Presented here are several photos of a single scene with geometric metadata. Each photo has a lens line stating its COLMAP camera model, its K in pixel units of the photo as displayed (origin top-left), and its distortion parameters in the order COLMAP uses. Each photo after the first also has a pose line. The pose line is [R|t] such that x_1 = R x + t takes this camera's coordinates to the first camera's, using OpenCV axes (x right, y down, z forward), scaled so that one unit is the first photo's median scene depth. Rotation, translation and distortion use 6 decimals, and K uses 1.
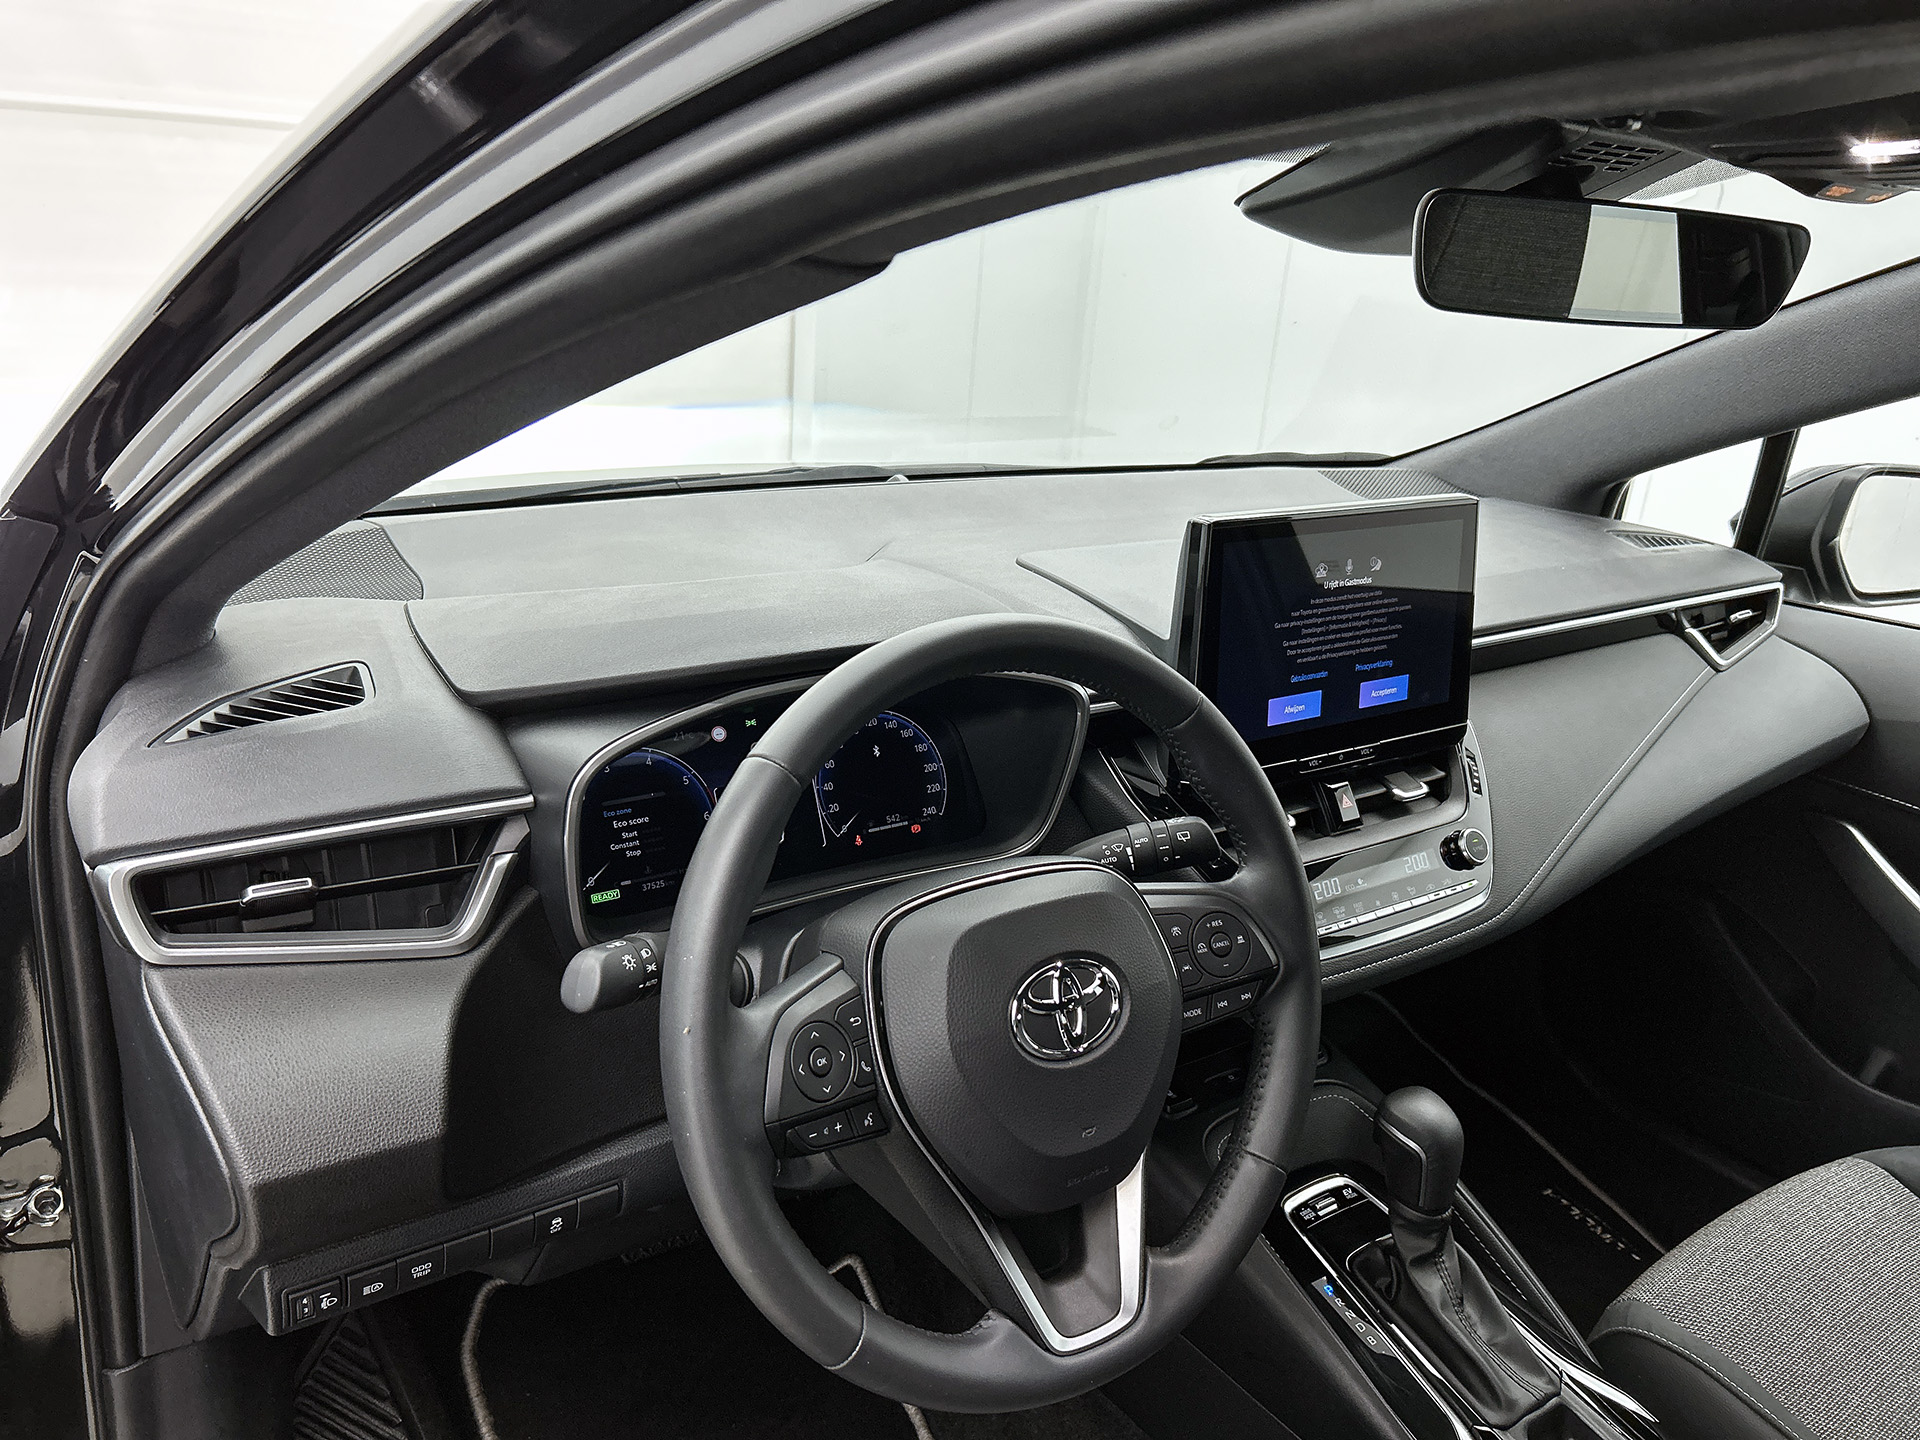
lens RADIAL K [[1453.1, 0, 960.0], [0, 1453.1, 720.0], [0, 0, 1]] dist [0.048647, -0.001395]
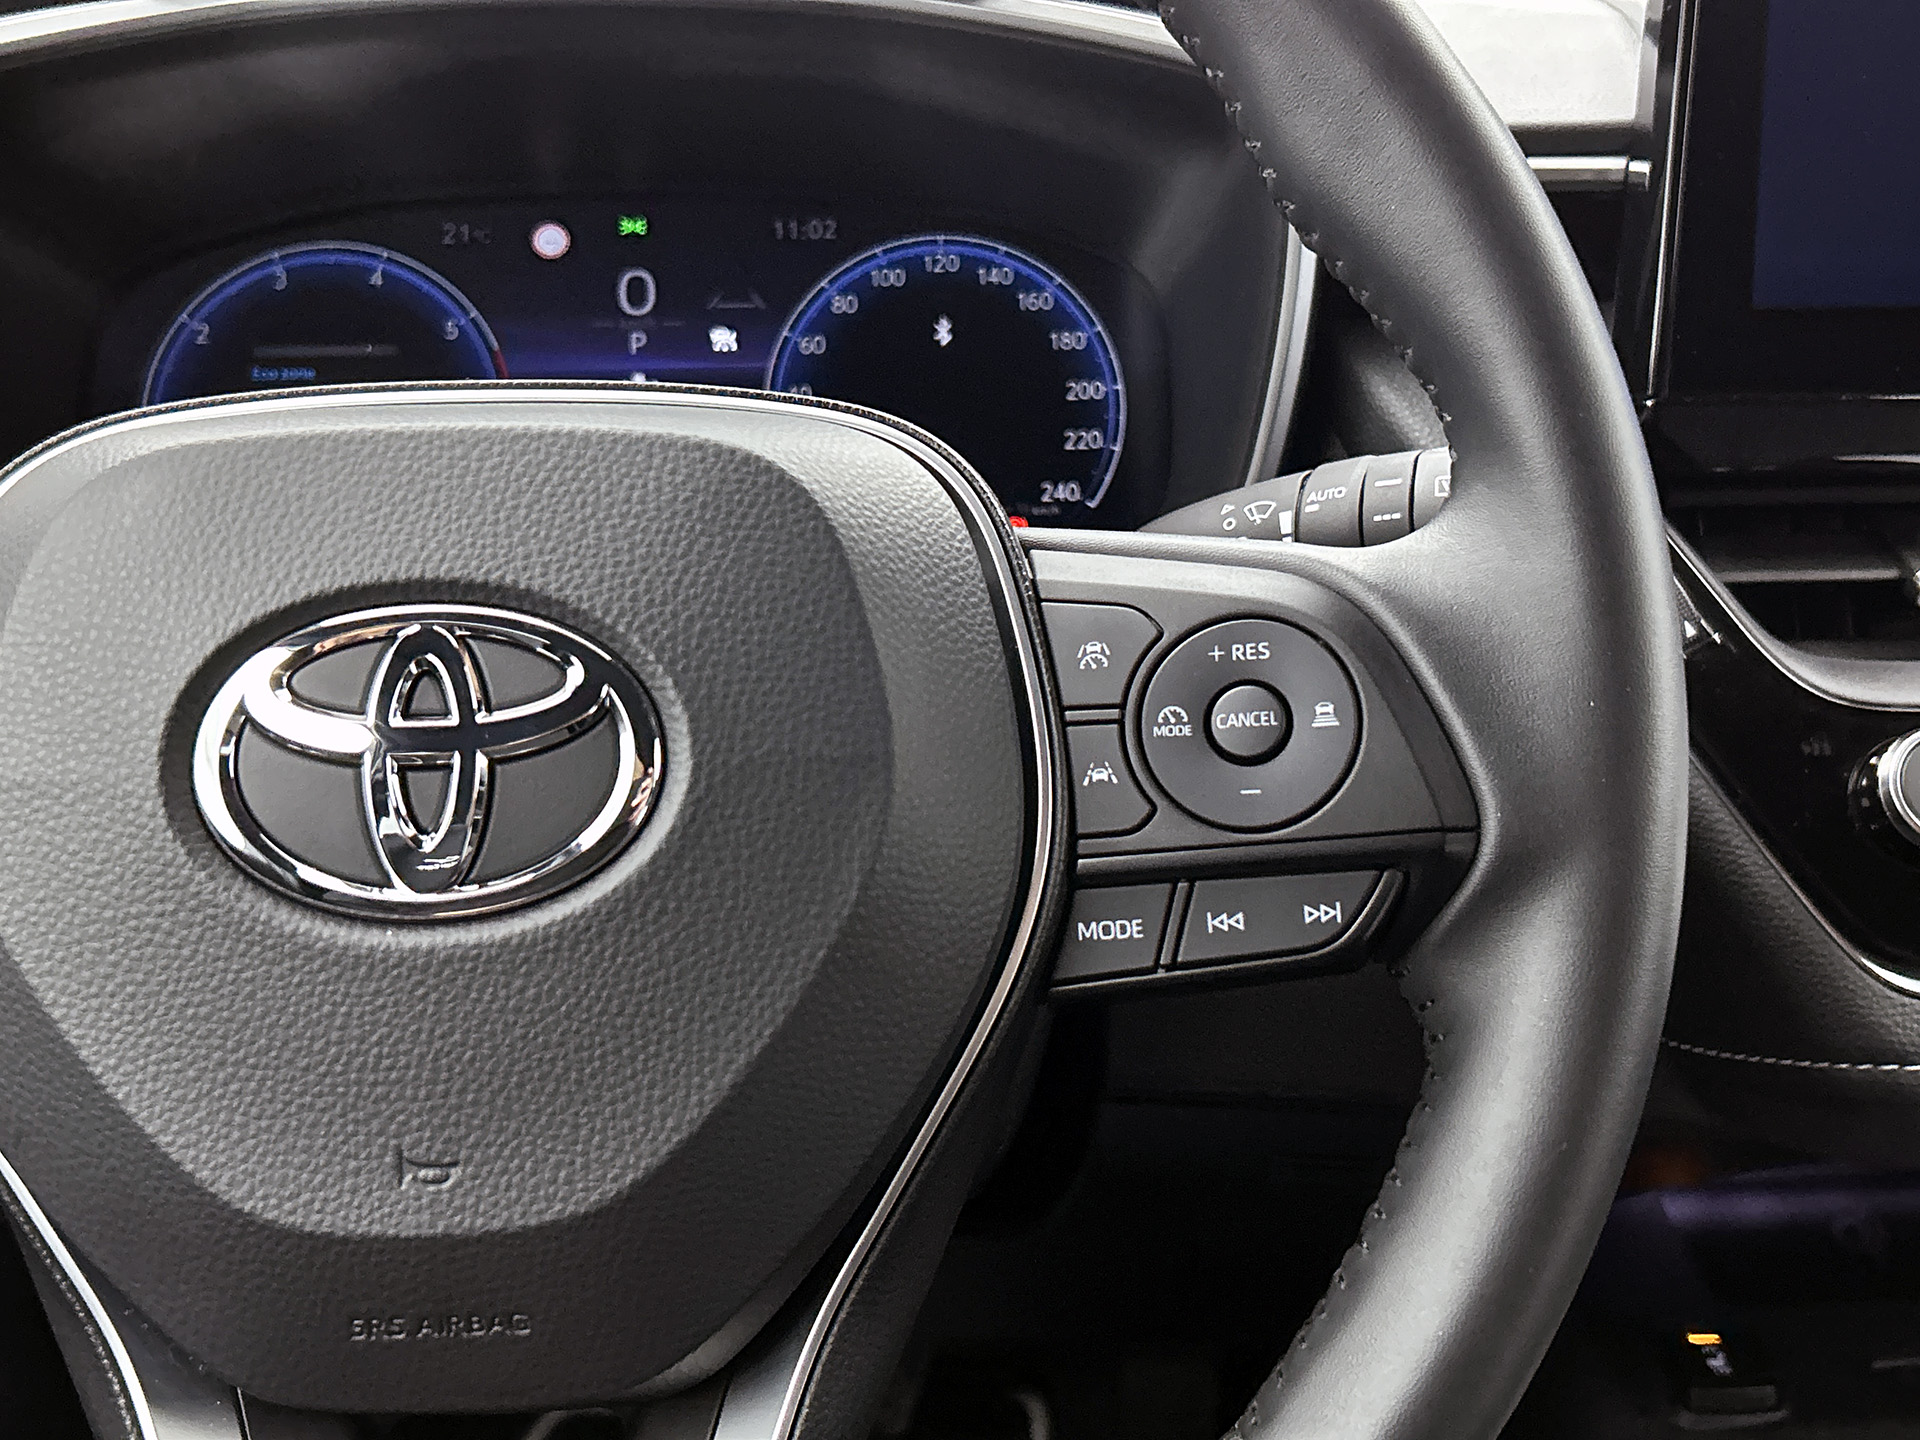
lens RADIAL K [[2126.1, 0, 1005.3], [0, 2126.1, 718.7], [0, 0, 1]] dist [0.237457, -0.711425]
pose [[0.853383, 0.101196, -0.511367, 0.281853], [-0.110194, 0.993828, 0.012776, 0.121104], [0.509504, 0.045447, 0.859267, 0.478142]]
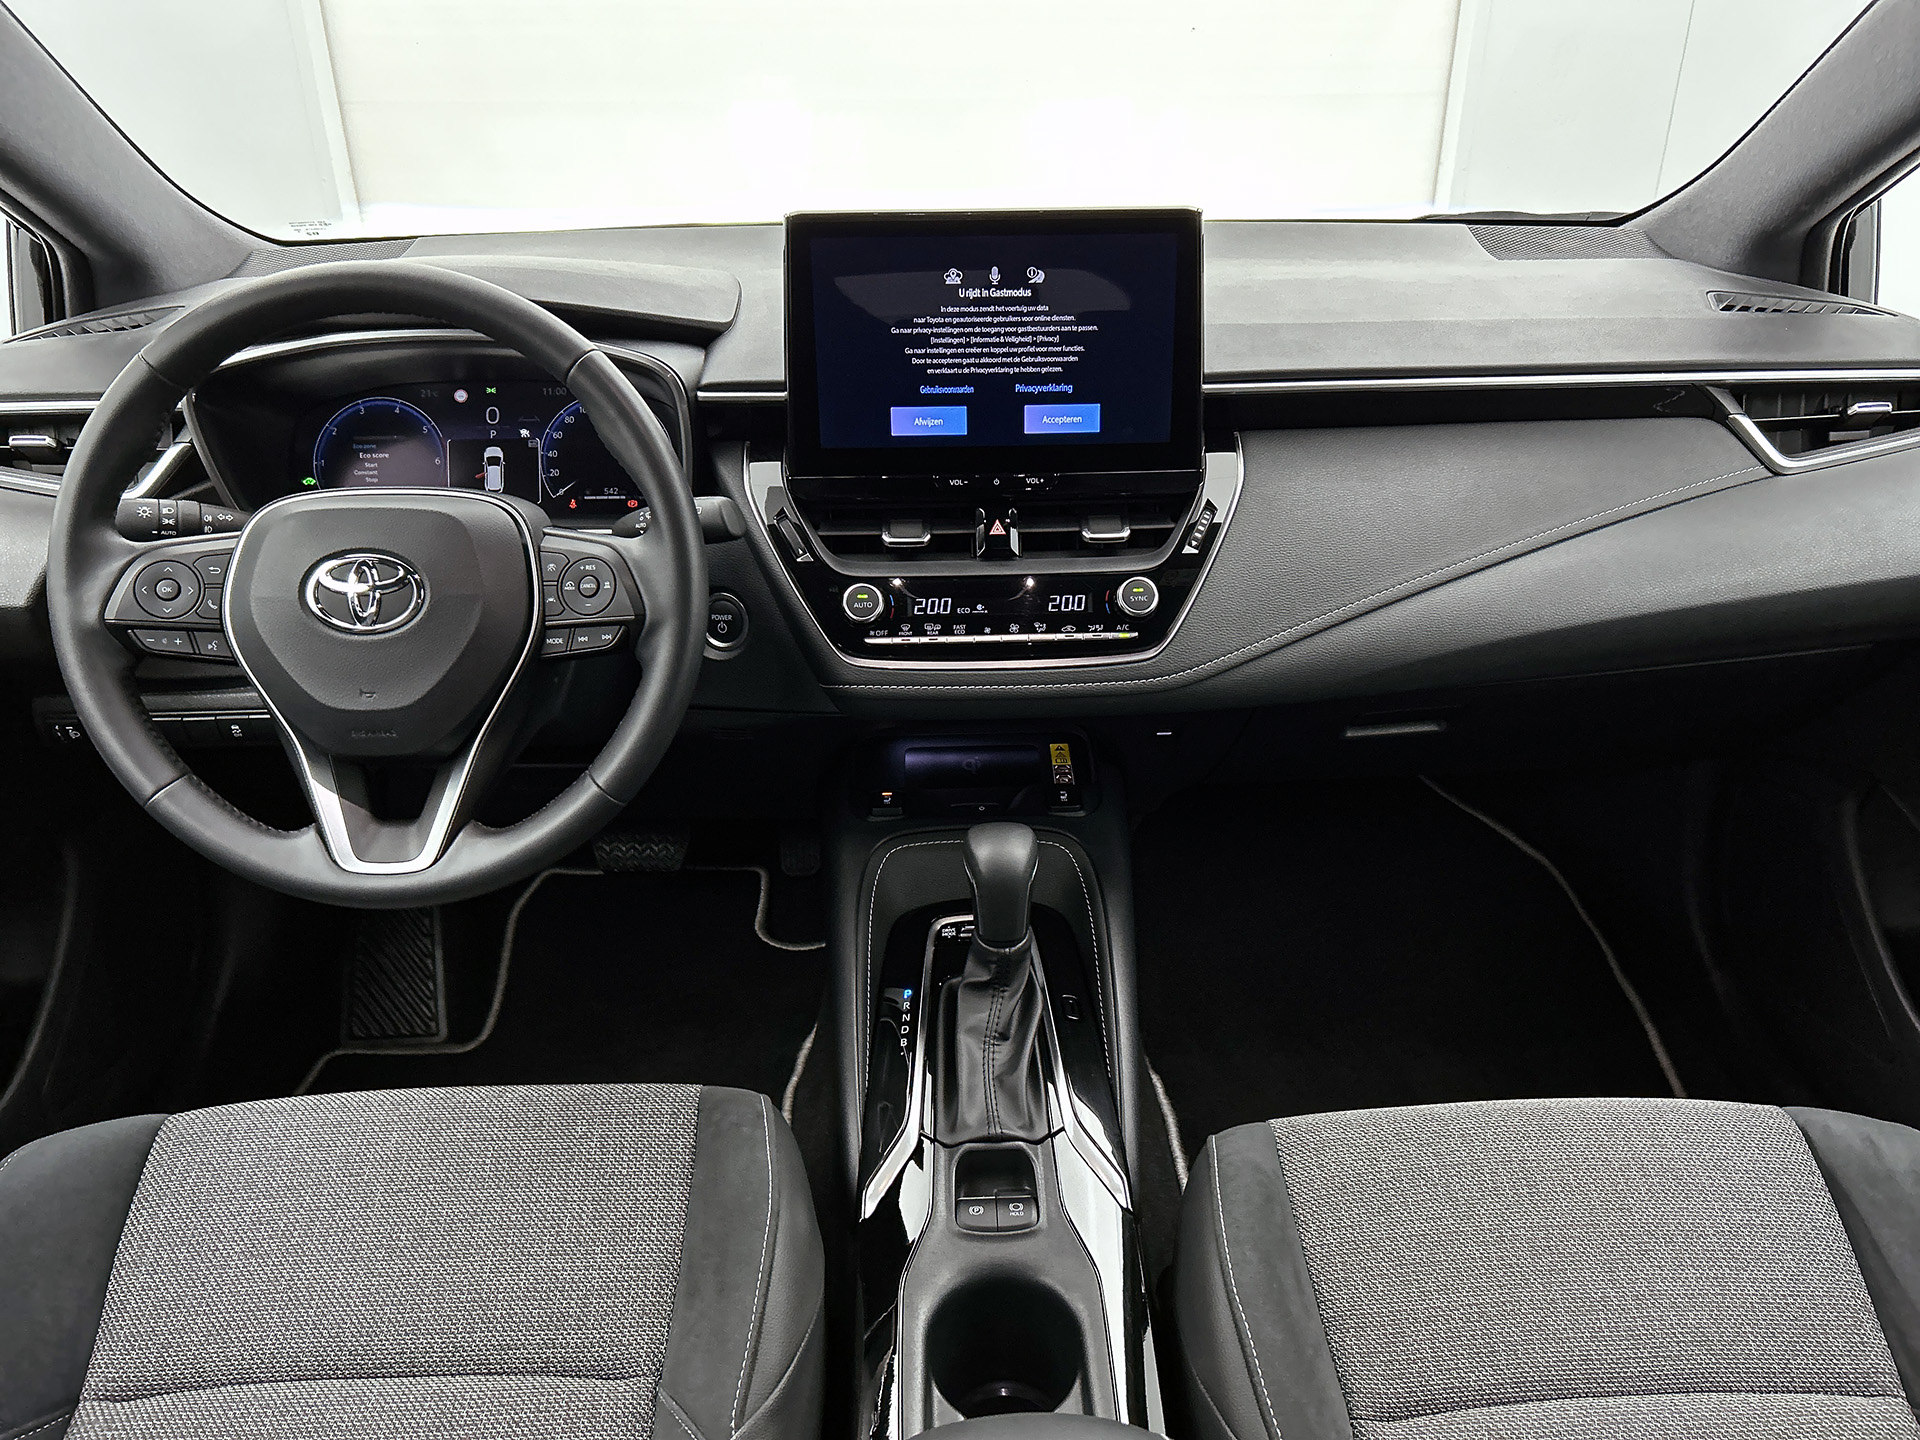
lens RADIAL K [[1453.1, 0, 960.0], [0, 1453.1, 720.0], [0, 0, 1]] dist [0.048647, -0.001395]
pose [[0.844790, 0.174061, -0.505996, 0.786977], [-0.120383, 0.983197, 0.137230, 0.053588], [0.521380, -0.055017, 0.851549, 0.155457]]
